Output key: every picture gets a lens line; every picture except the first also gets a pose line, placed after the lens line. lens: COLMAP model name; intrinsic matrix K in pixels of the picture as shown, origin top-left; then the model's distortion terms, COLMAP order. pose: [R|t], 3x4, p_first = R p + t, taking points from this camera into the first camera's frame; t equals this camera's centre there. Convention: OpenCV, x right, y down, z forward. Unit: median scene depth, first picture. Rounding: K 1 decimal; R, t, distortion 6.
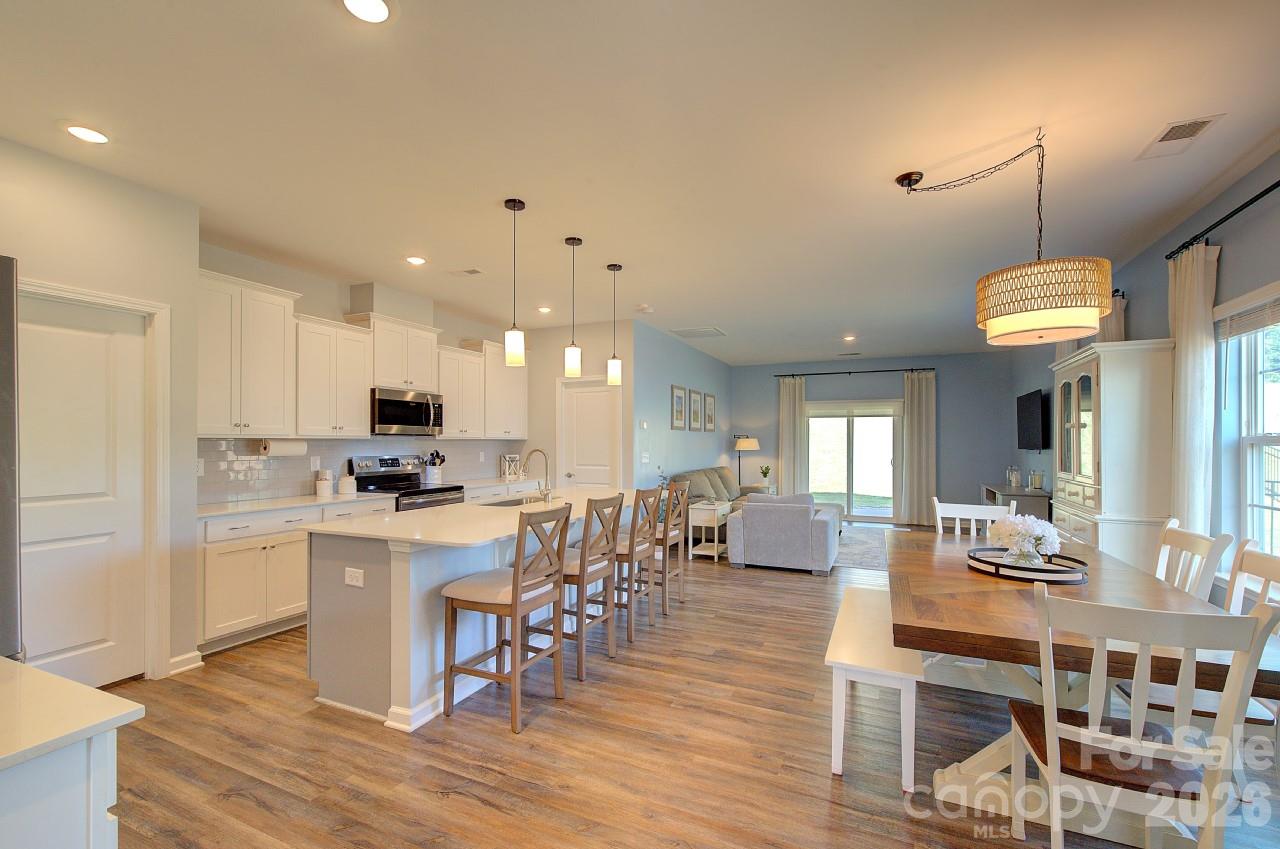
lens RADIAL K [[545.3, 0, 647.4], [0, 545.3, 436.4], [0, 0, 1]] dist [-0.002315, 0.000484]
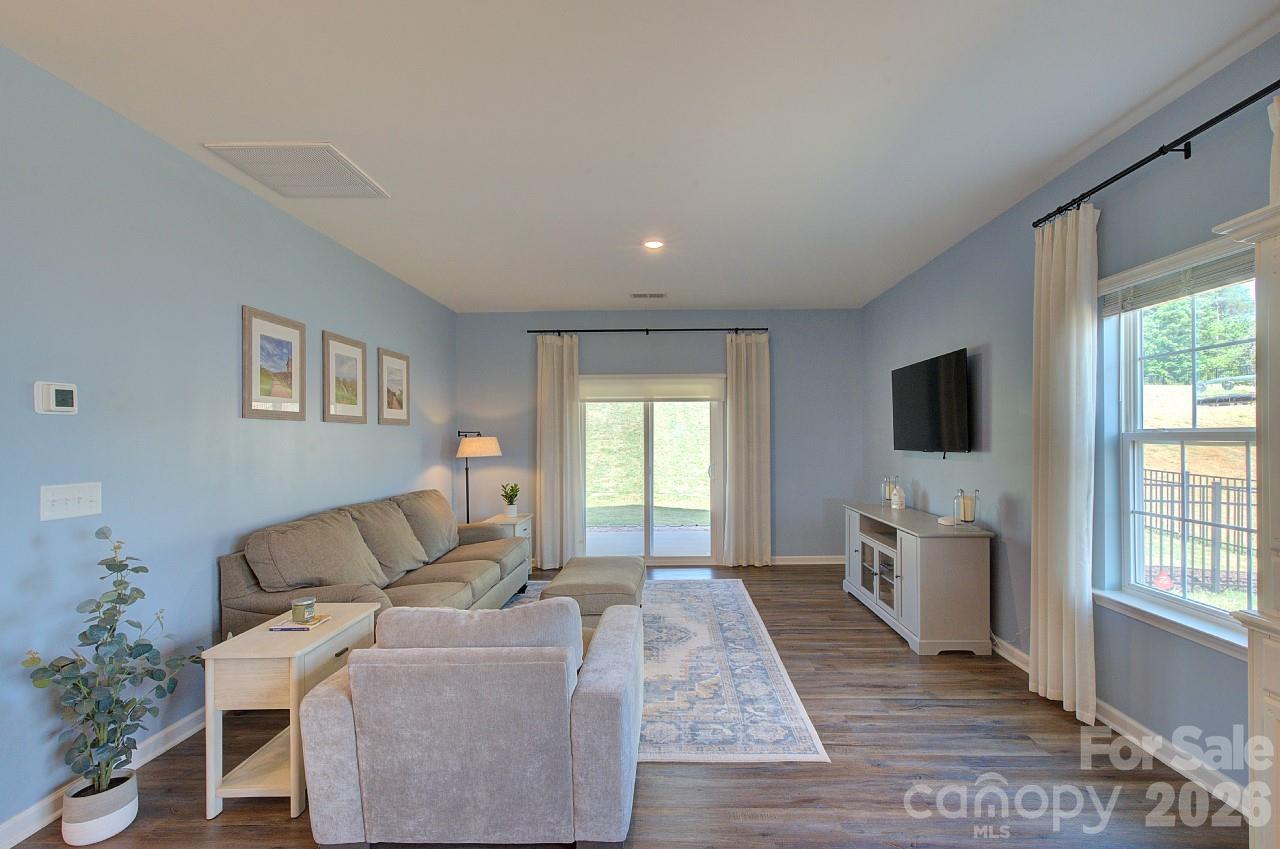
lens RADIAL K [[564.9, 0, 667.5], [0, 564.9, 439.0], [0, 0, 1]] dist [-0.004174, 0.000035]
pose [[0.914861, -0.011460, 0.403605, 0.147716], [0.007500, 0.999907, 0.011392, 0.001087], [-0.403698, -0.007395, 0.914862, 0.453574]]
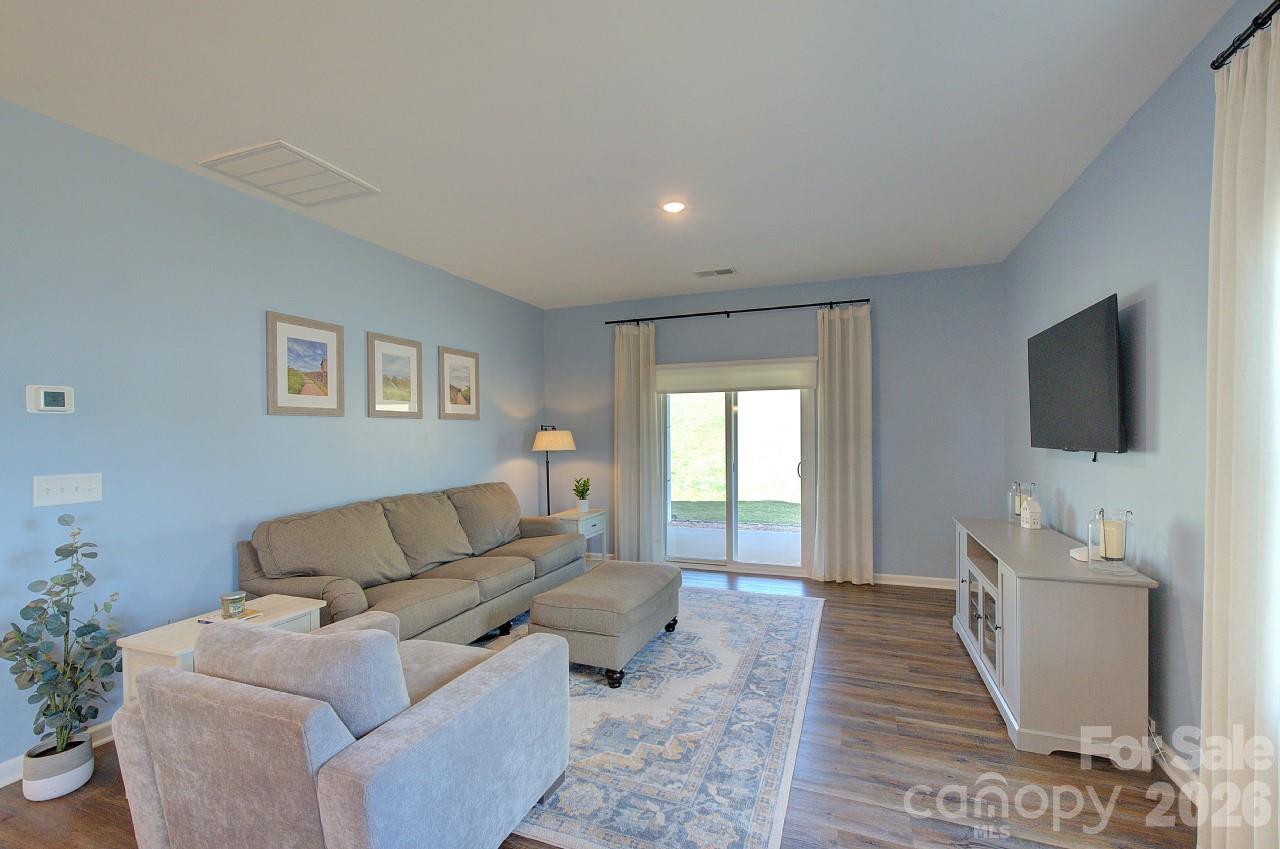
lens RADIAL K [[545.3, 0, 647.4], [0, 545.3, 436.4], [0, 0, 1]] dist [-0.002315, 0.000484]
pose [[0.998118, -0.014127, 0.059679, 0.290496], [0.013133, 0.999769, 0.017008, 0.001840], [-0.059906, -0.016192, 0.998073, 0.500042]]
